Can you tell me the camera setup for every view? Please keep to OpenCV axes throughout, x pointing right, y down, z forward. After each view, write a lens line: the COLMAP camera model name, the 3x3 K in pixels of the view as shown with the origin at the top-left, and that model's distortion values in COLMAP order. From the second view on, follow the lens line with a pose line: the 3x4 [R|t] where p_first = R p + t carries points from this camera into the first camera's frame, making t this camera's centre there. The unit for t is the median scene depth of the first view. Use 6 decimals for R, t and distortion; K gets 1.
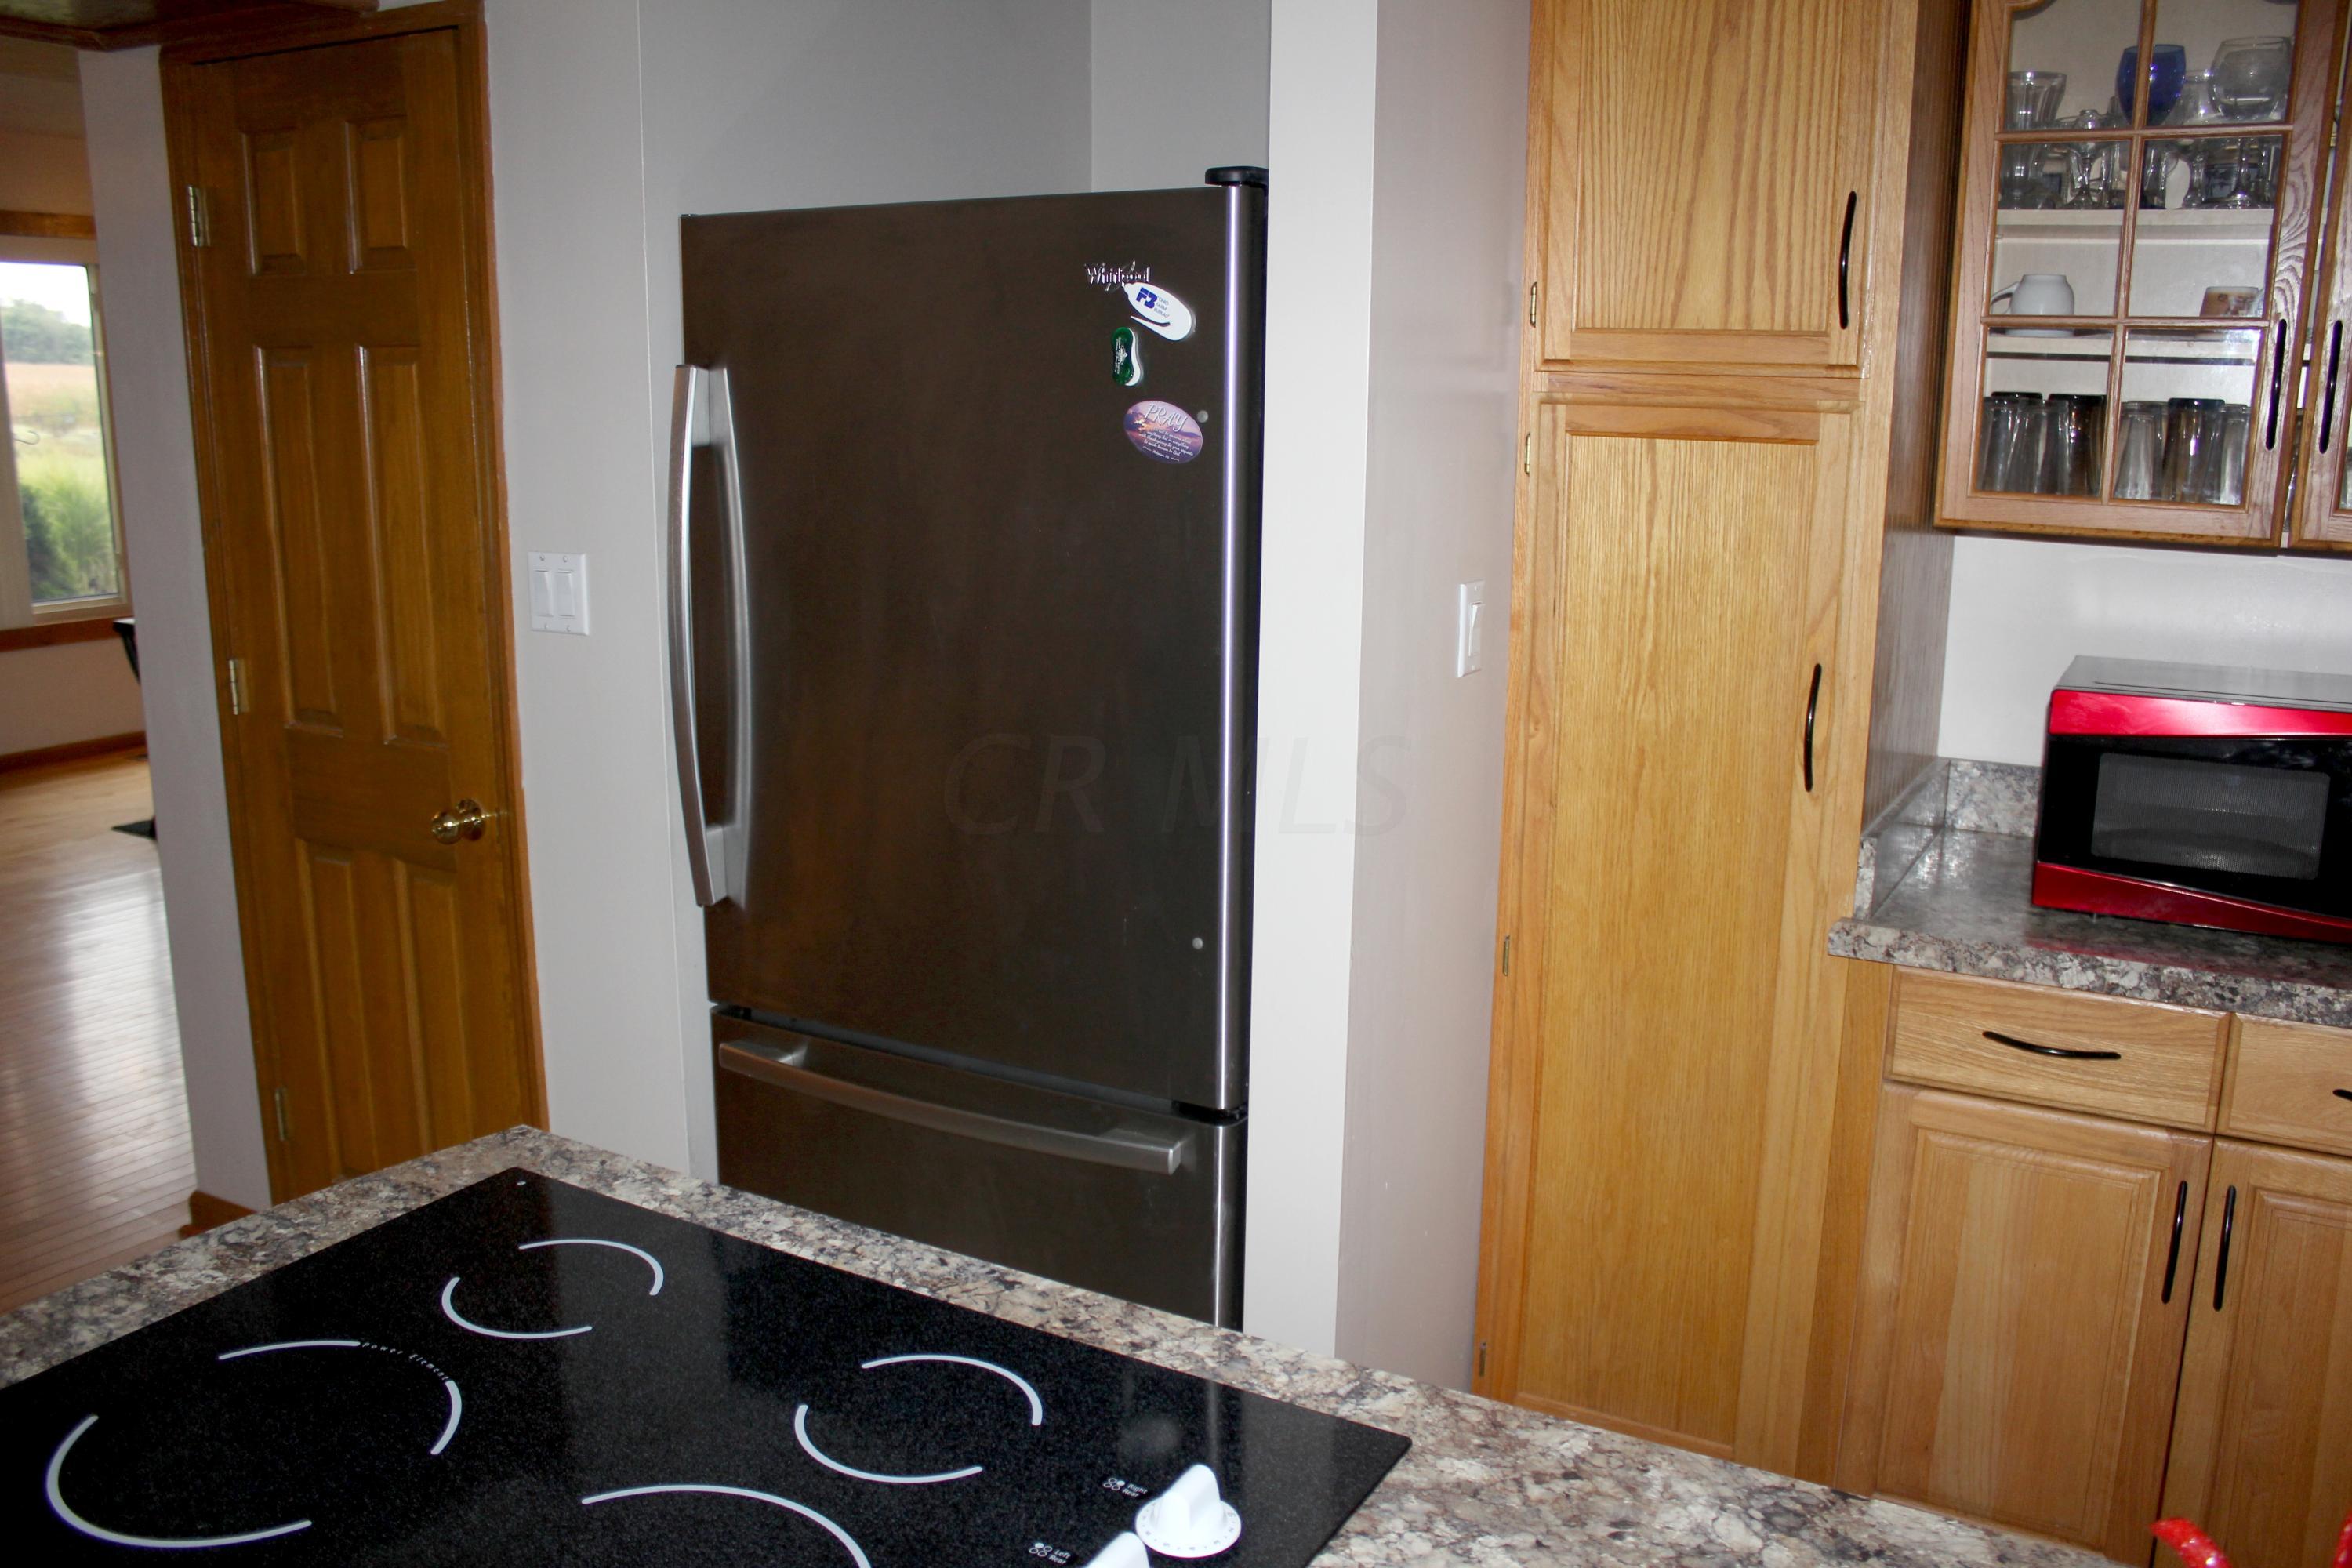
lens RADIAL K [[1950.4, 0, 1219.3], [0, 1950.4, 793.5], [0, 0, 1]] dist [-0.163925, 0.122189]
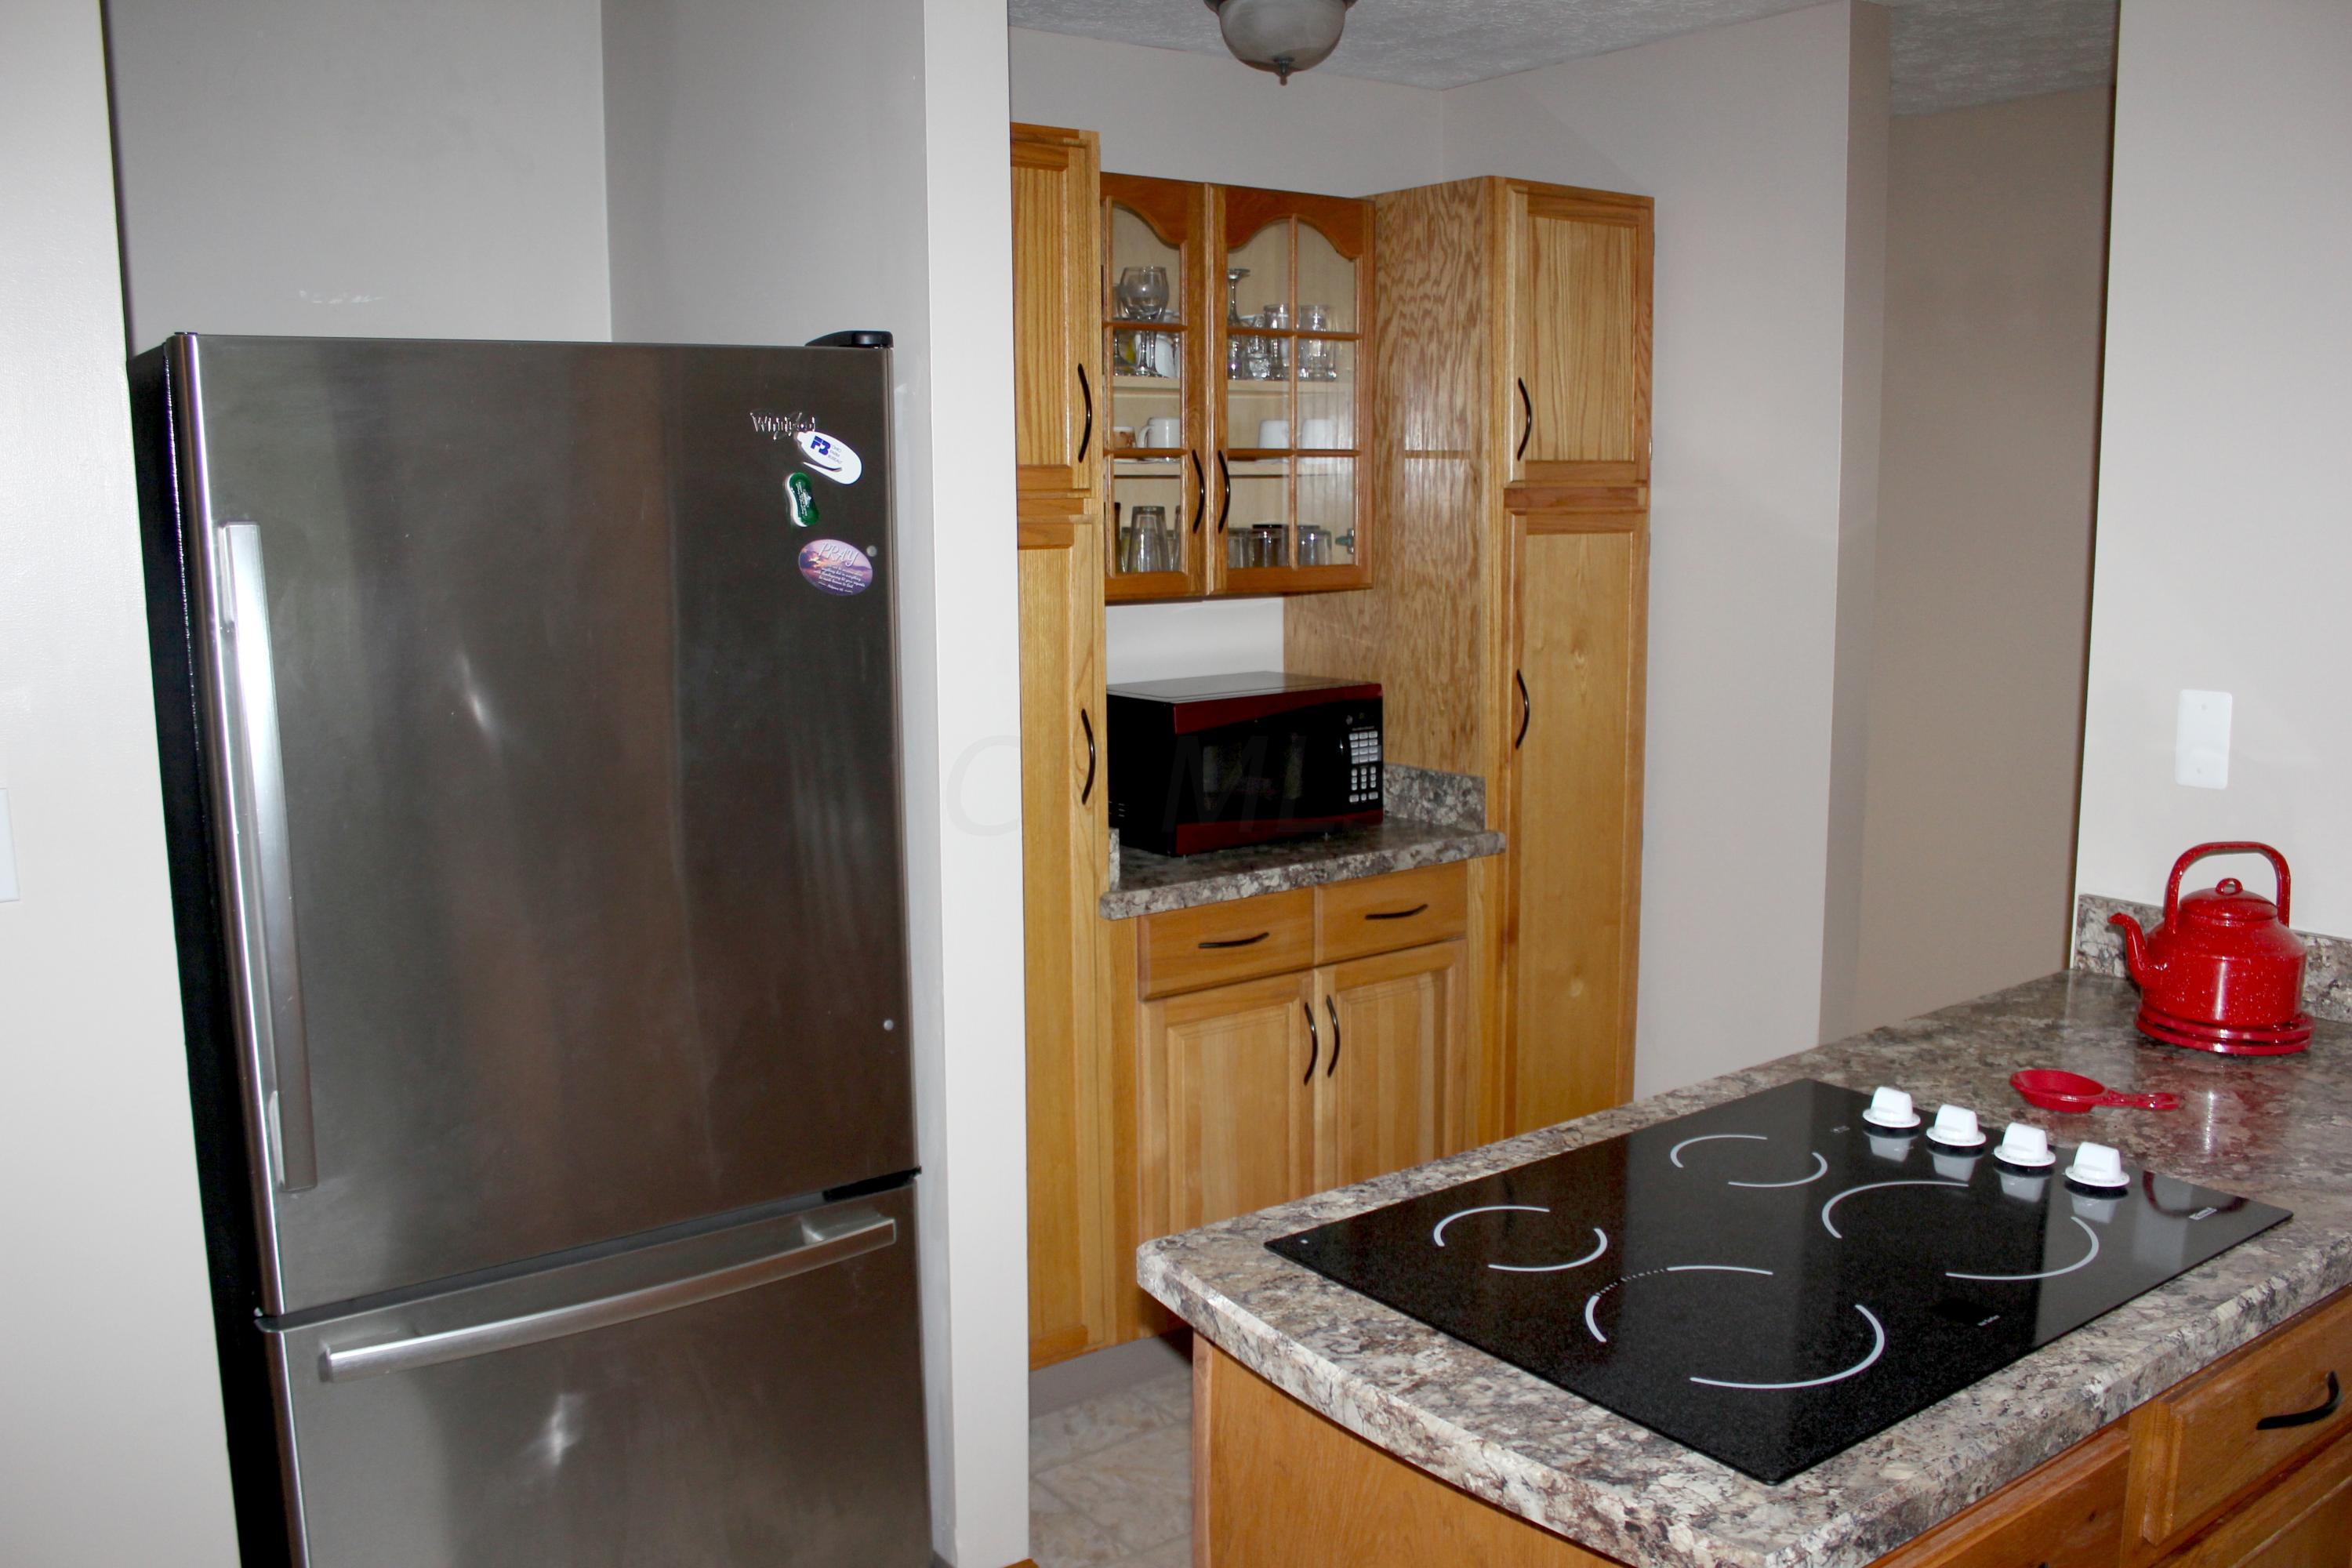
lens RADIAL K [[1950.4, 0, 1219.3], [0, 1950.4, 793.5], [0, 0, 1]] dist [-0.163925, 0.122189]
pose [[0.405813, -0.158579, 0.900094, -0.952870], [0.204676, 0.975588, 0.079600, -0.105563], [-0.890743, 0.151925, 0.428363, 0.362588]]
